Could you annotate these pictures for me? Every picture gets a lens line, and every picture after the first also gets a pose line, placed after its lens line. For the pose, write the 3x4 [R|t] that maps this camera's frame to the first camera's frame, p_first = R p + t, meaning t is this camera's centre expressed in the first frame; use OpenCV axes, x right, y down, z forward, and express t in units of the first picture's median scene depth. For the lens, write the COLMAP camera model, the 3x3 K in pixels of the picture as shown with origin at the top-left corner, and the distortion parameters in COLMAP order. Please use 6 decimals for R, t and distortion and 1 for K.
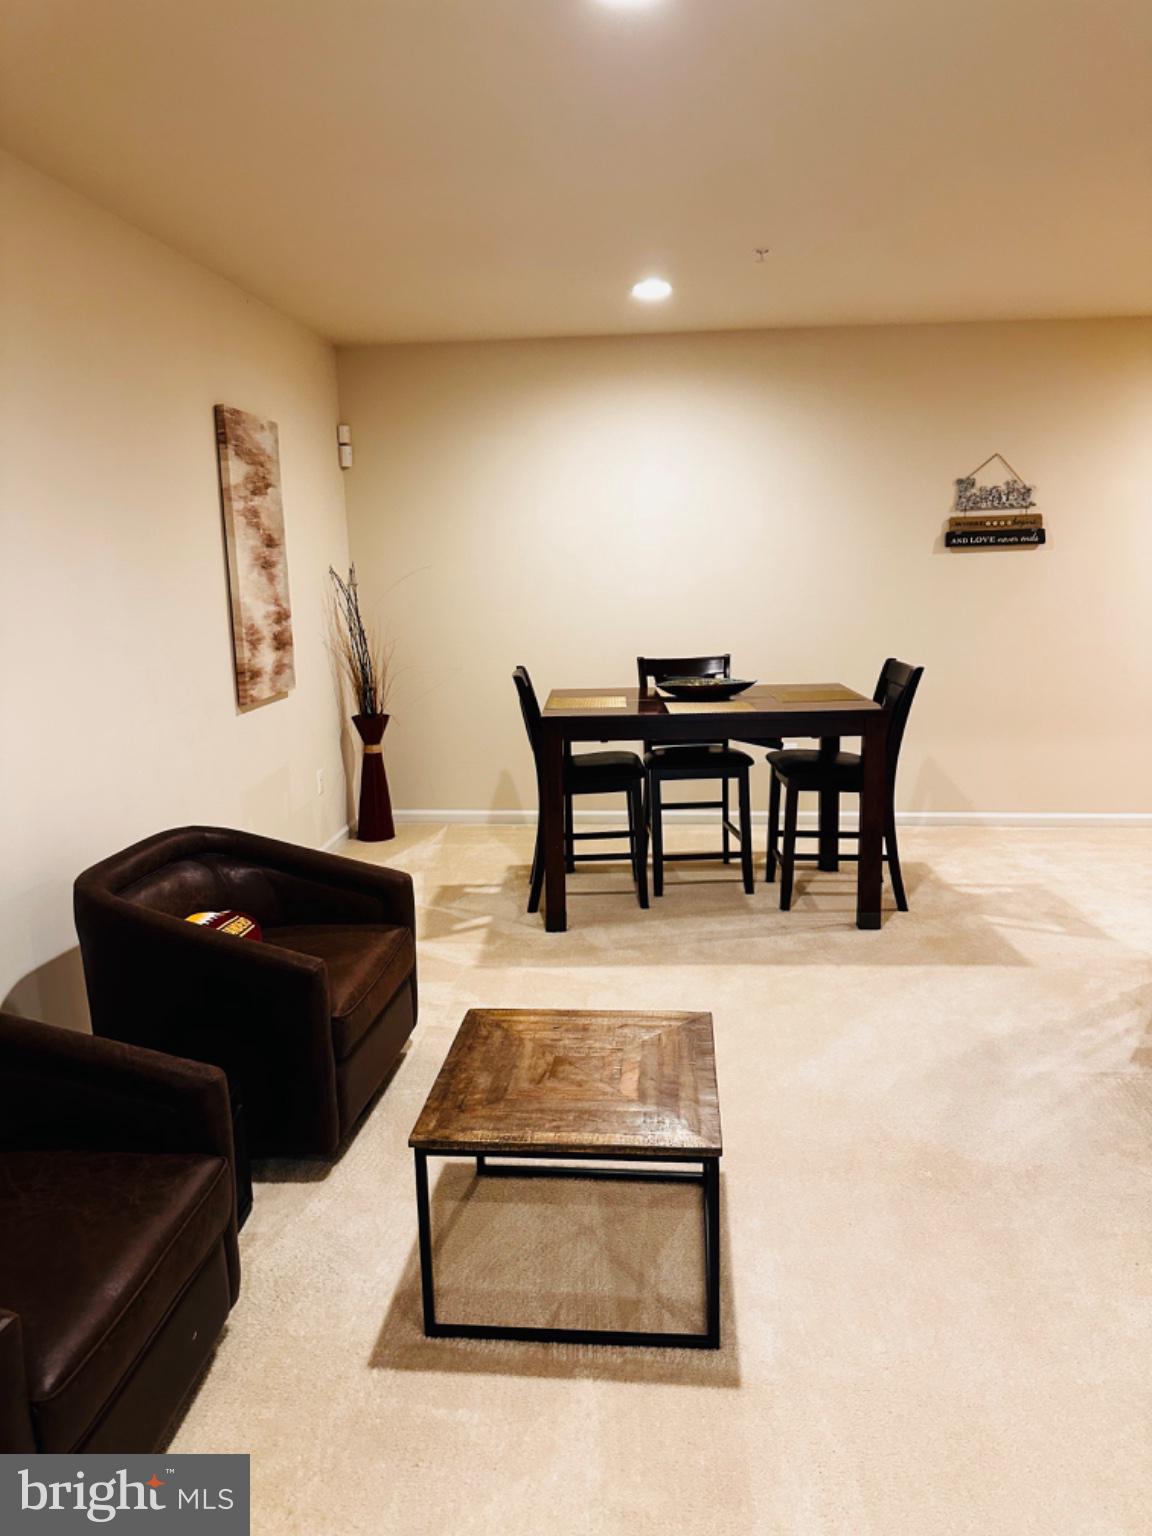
lens RADIAL K [[1084.0, 0, 564.8], [0, 1084.0, 777.9], [0, 0, 1]] dist [0.181987, -0.178601]
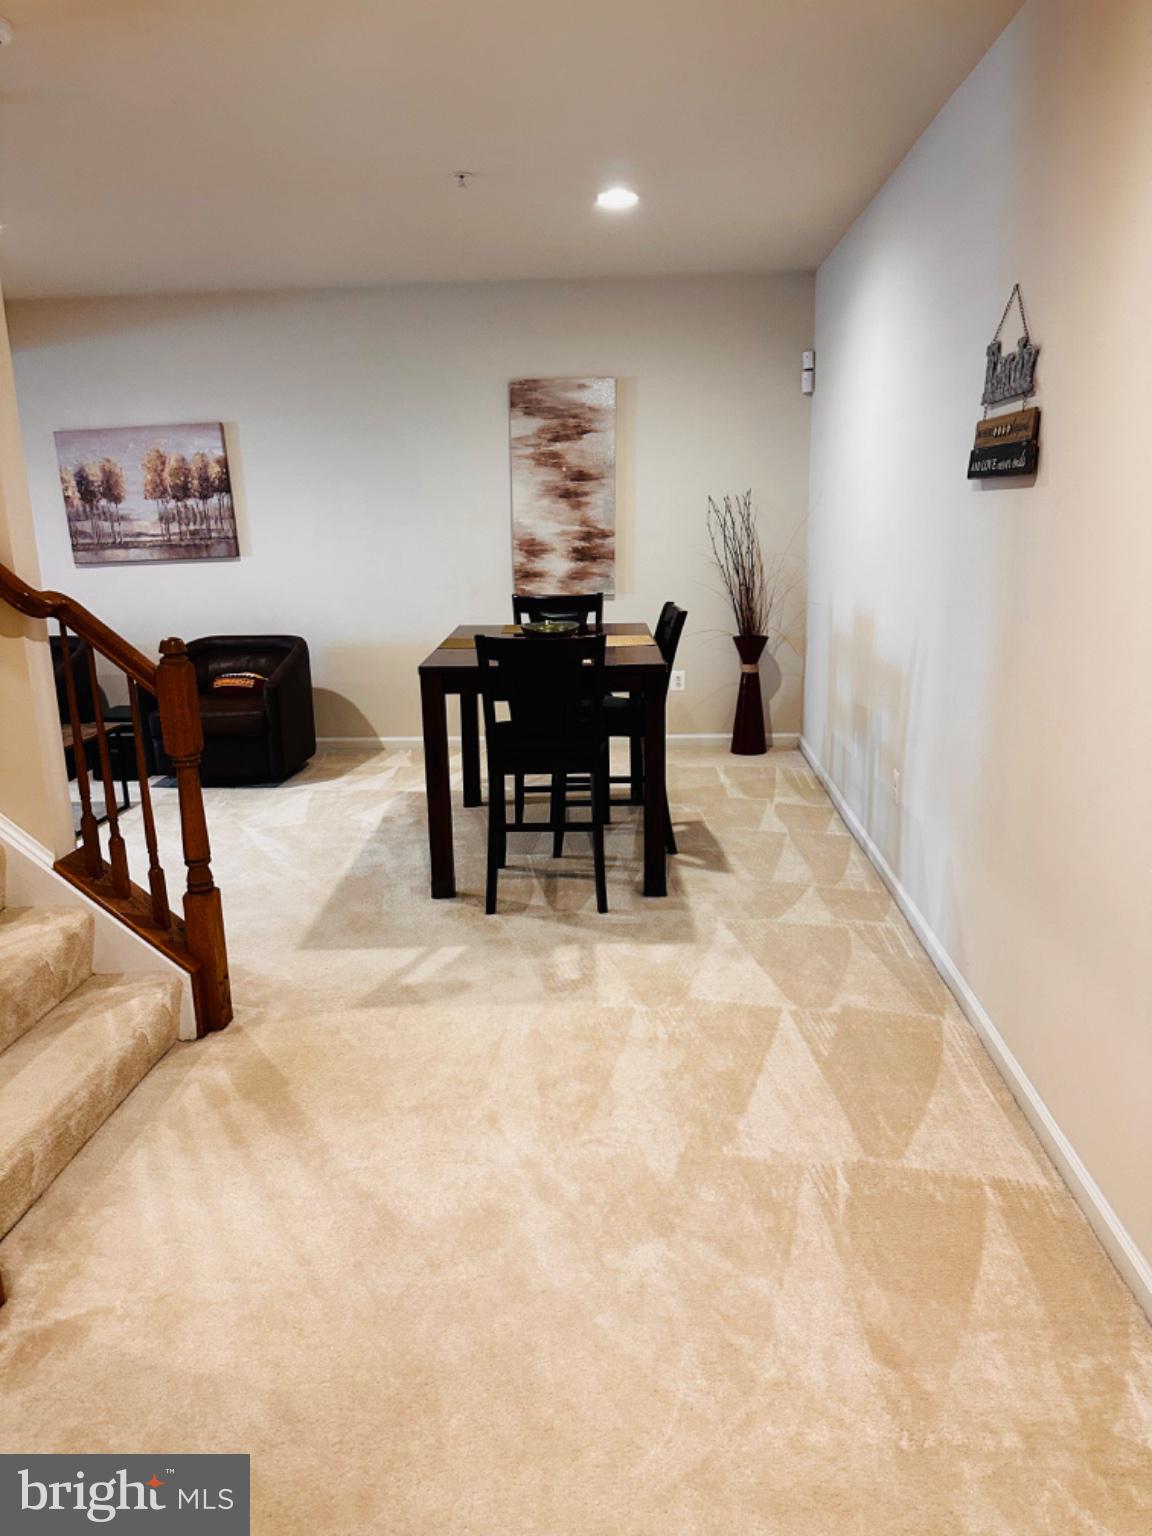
lens RADIAL K [[1084.0, 0, 564.8], [0, 1084.0, 777.9], [0, 0, 1]] dist [0.181987, -0.178601]
pose [[0.024766, 0.271936, -0.961997, 1.058201], [-0.165861, 0.950073, 0.264295, -0.212030], [0.985838, 0.153012, 0.068633, 0.934685]]
